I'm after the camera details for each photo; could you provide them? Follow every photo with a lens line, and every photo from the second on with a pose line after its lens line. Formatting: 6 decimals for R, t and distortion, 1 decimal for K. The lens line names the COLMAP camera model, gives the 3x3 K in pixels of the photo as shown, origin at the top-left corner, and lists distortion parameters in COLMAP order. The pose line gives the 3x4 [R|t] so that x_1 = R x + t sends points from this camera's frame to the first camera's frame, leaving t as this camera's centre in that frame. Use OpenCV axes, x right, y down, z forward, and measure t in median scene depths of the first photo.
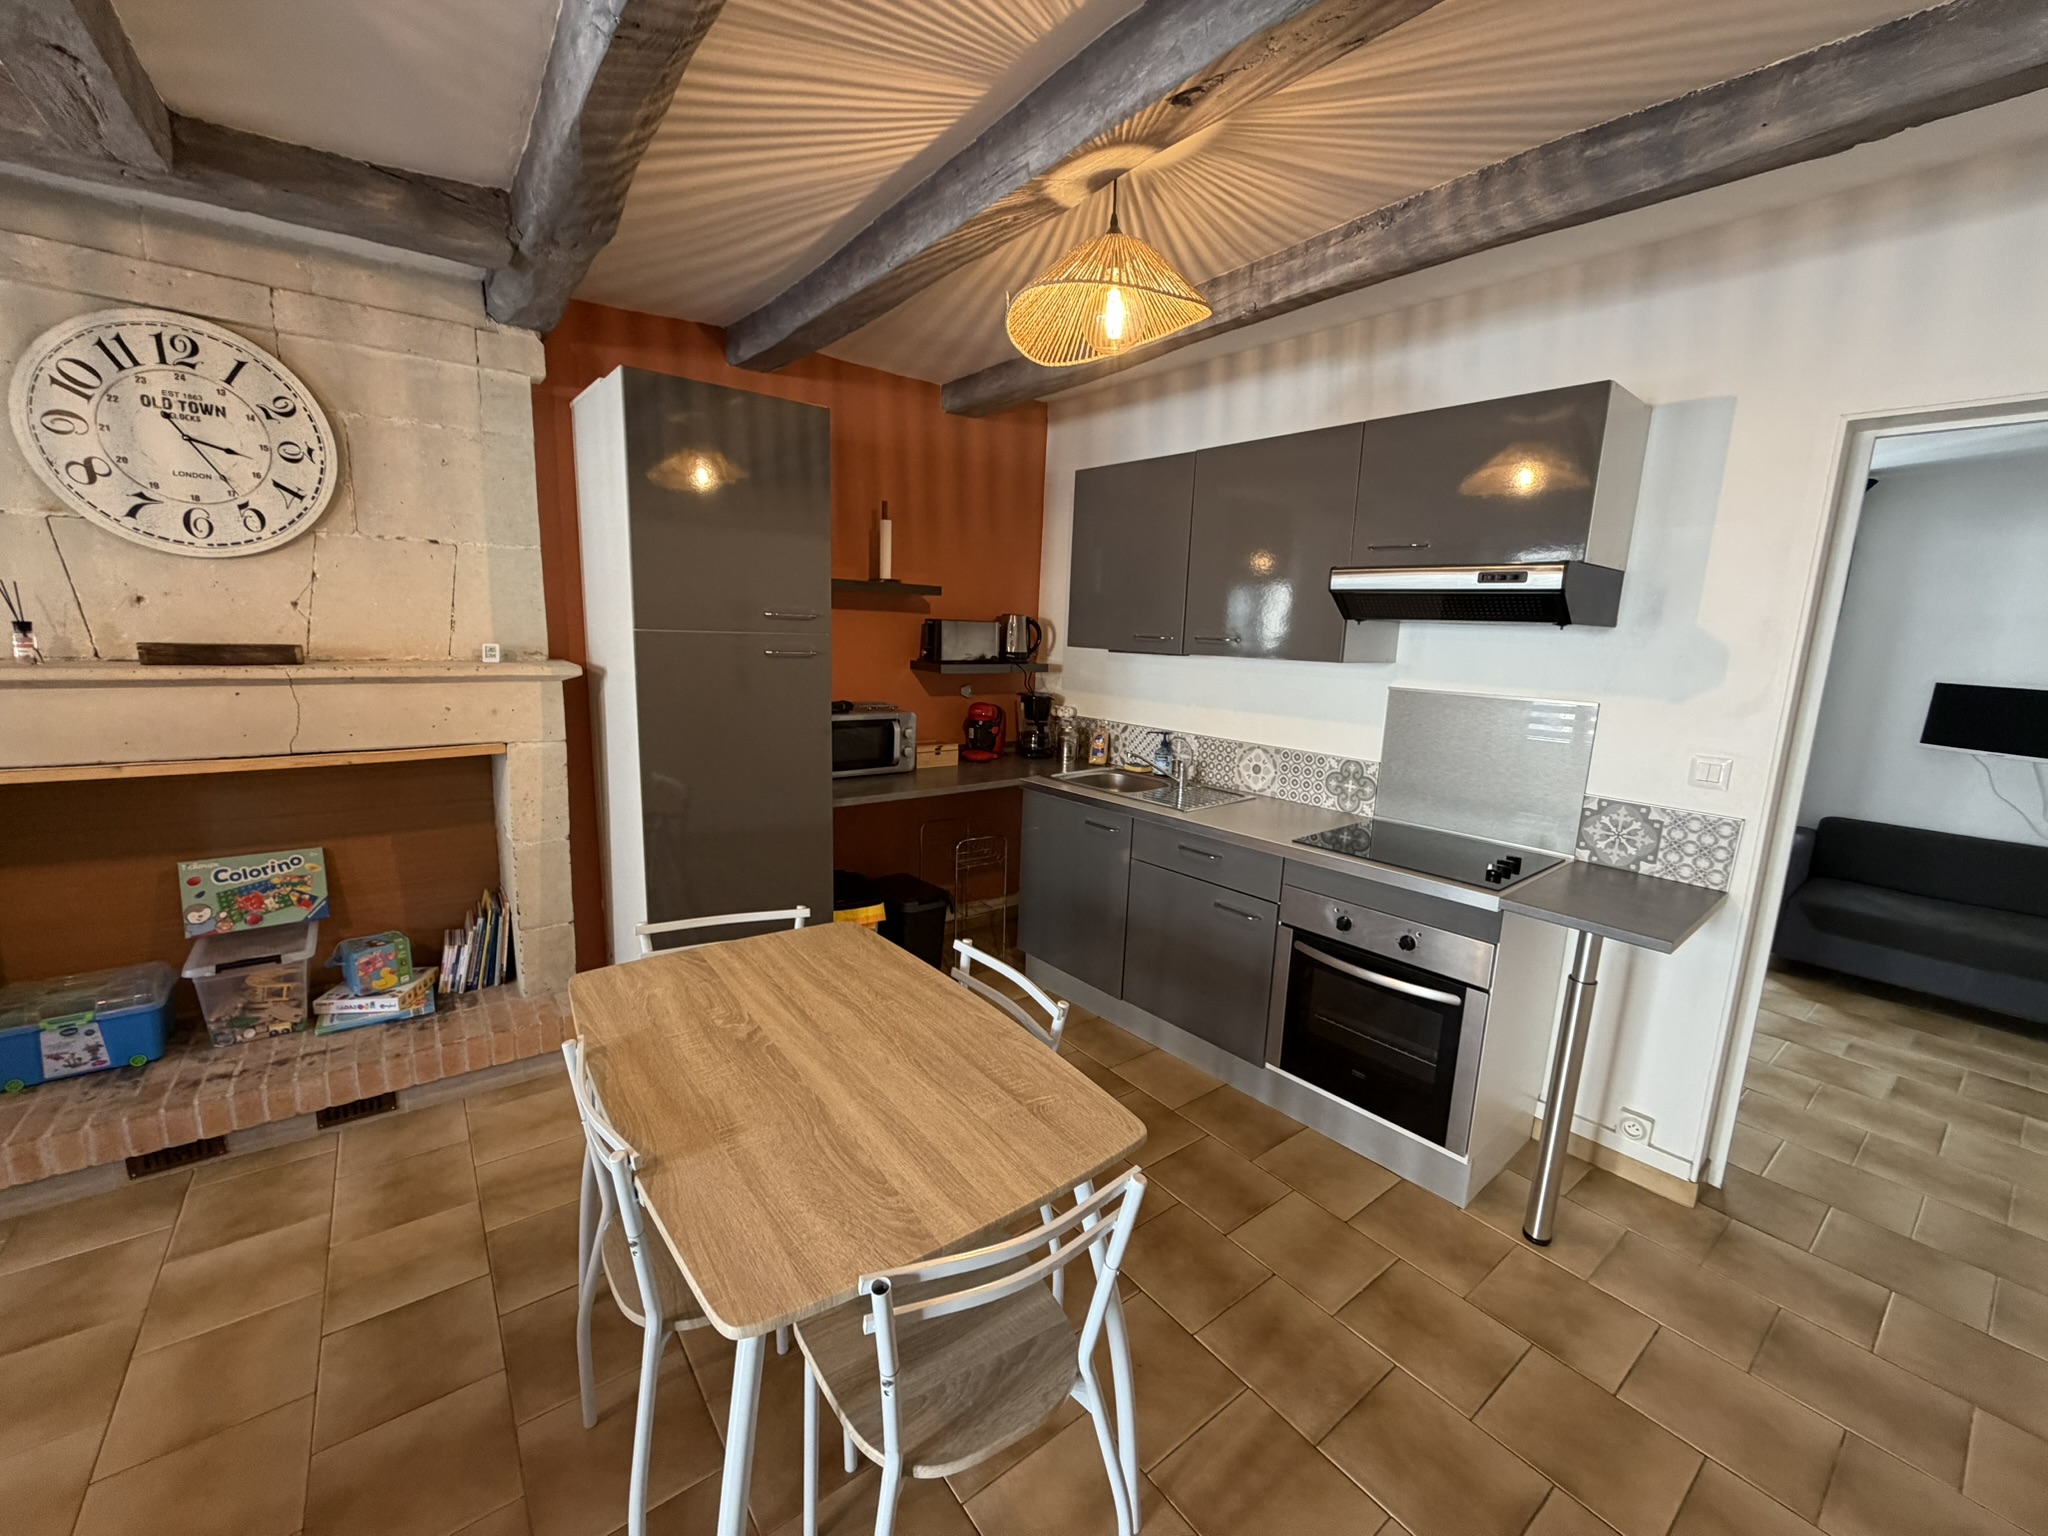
lens RADIAL K [[819.7, 0, 1005.8], [0, 819.7, 765.8], [0, 0, 1]] dist [-0.000747, -0.000065]
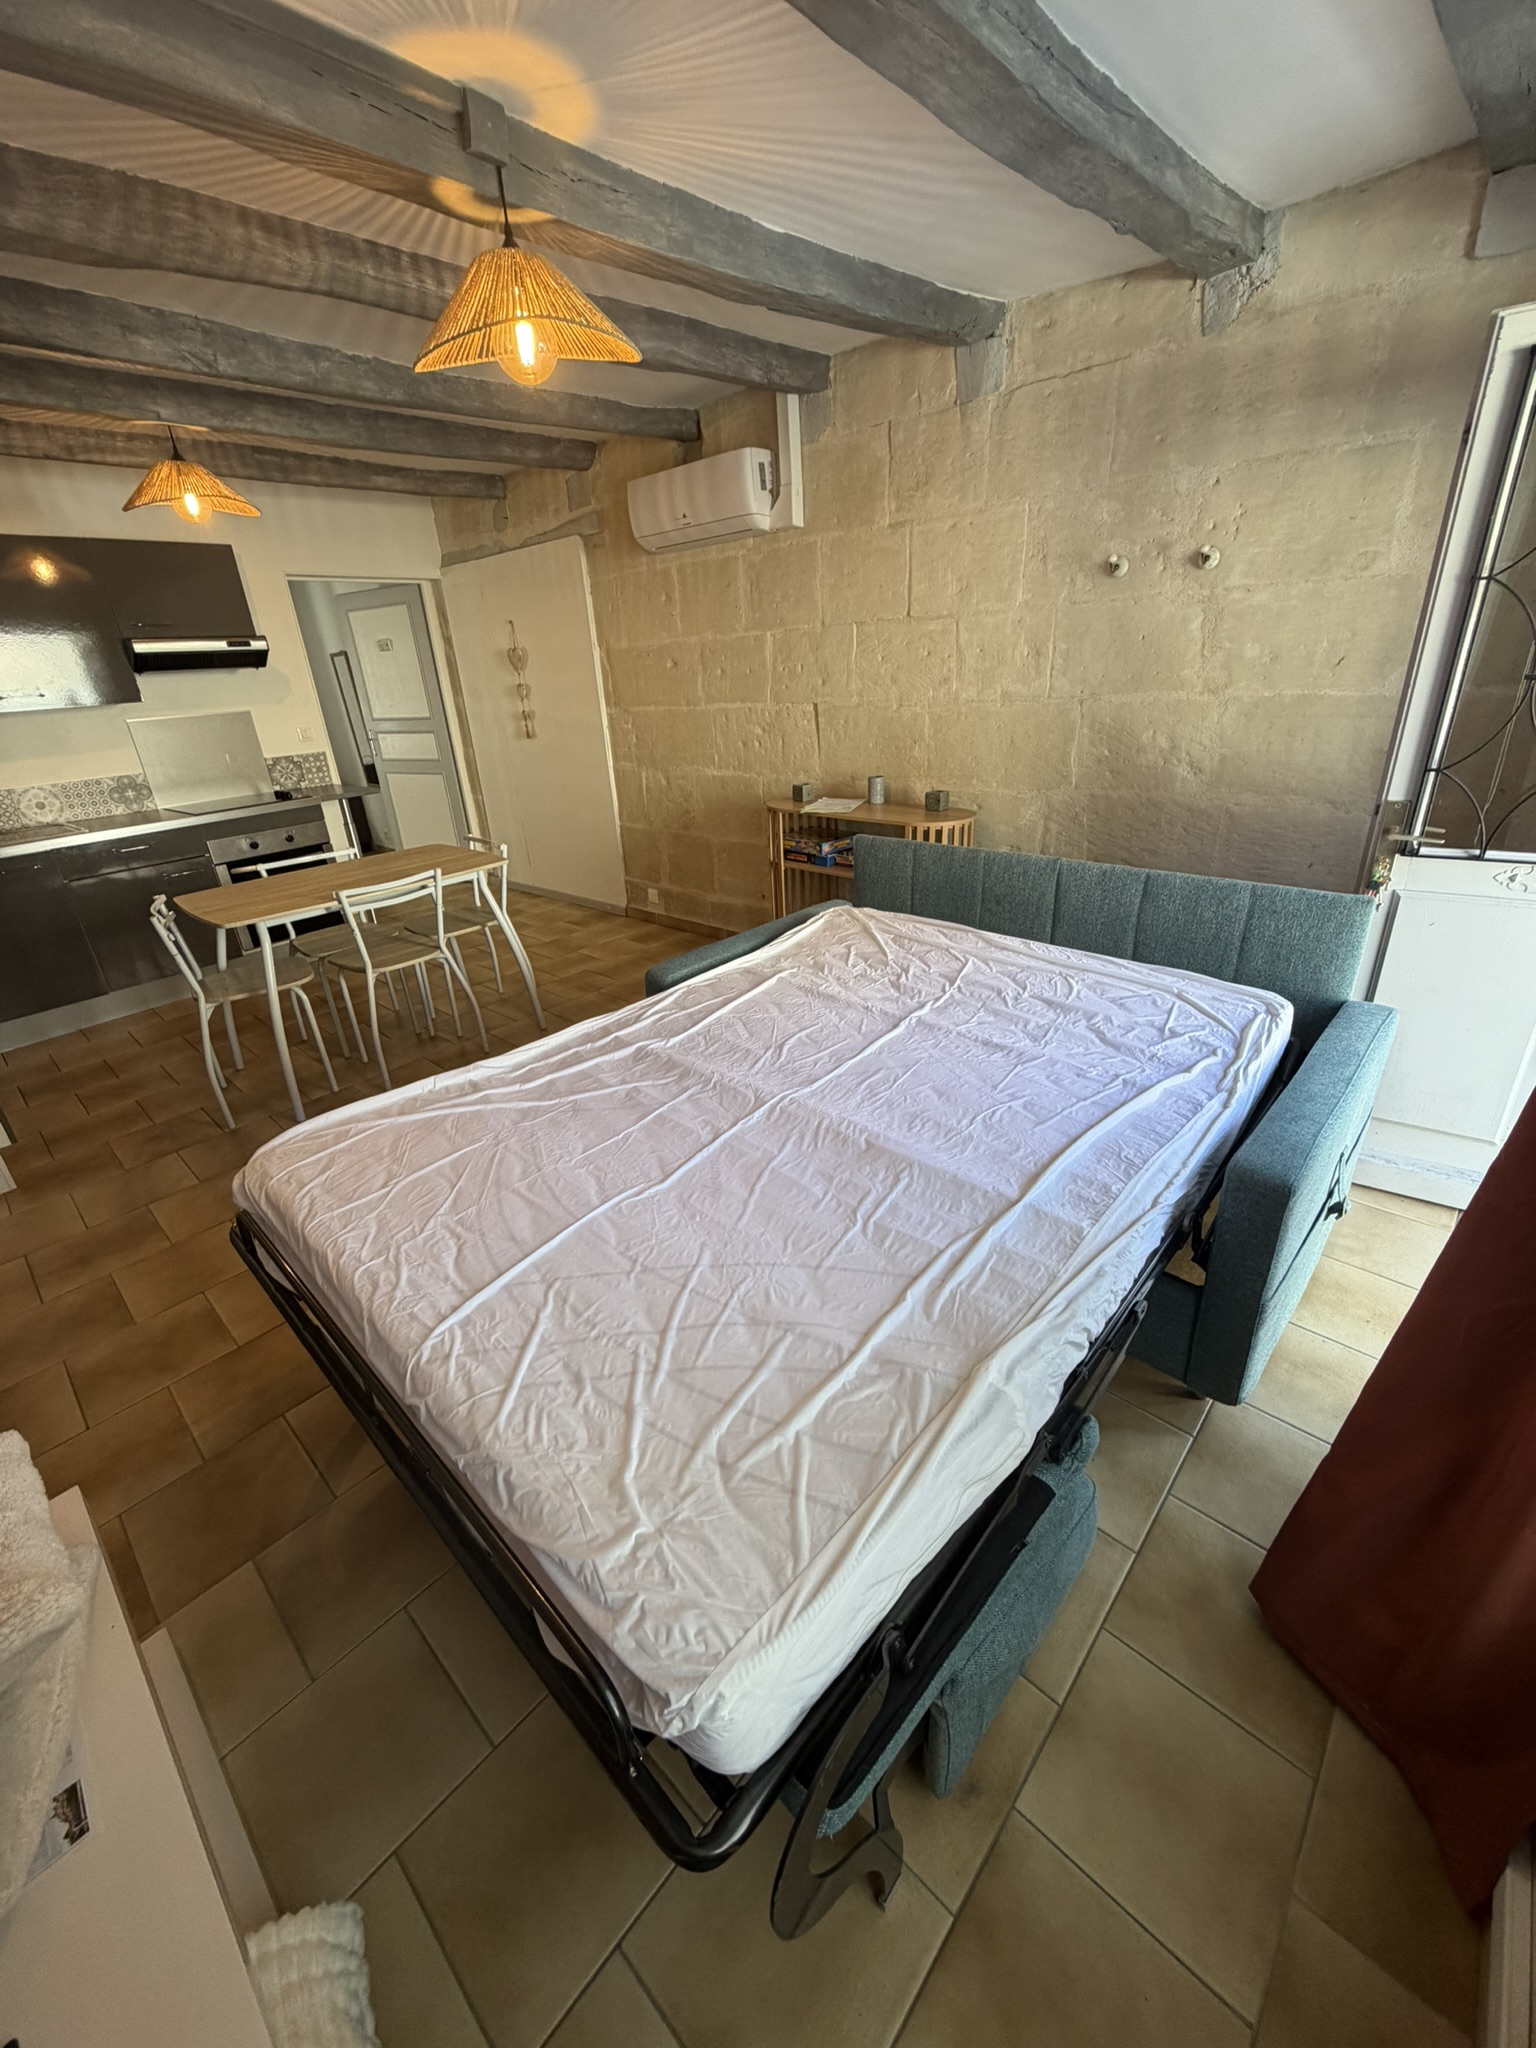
lens RADIAL K [[817.6, 0, 768.0], [0, 817.6, 1024.0], [0, 0, 1]] dist [0.001299, 0.000069]
pose [[-0.176934, -0.425539, 0.887475, -1.661146], [0.221027, 0.861490, 0.457145, -0.050019], [-0.959084, 0.277040, -0.058371, 0.107567]]
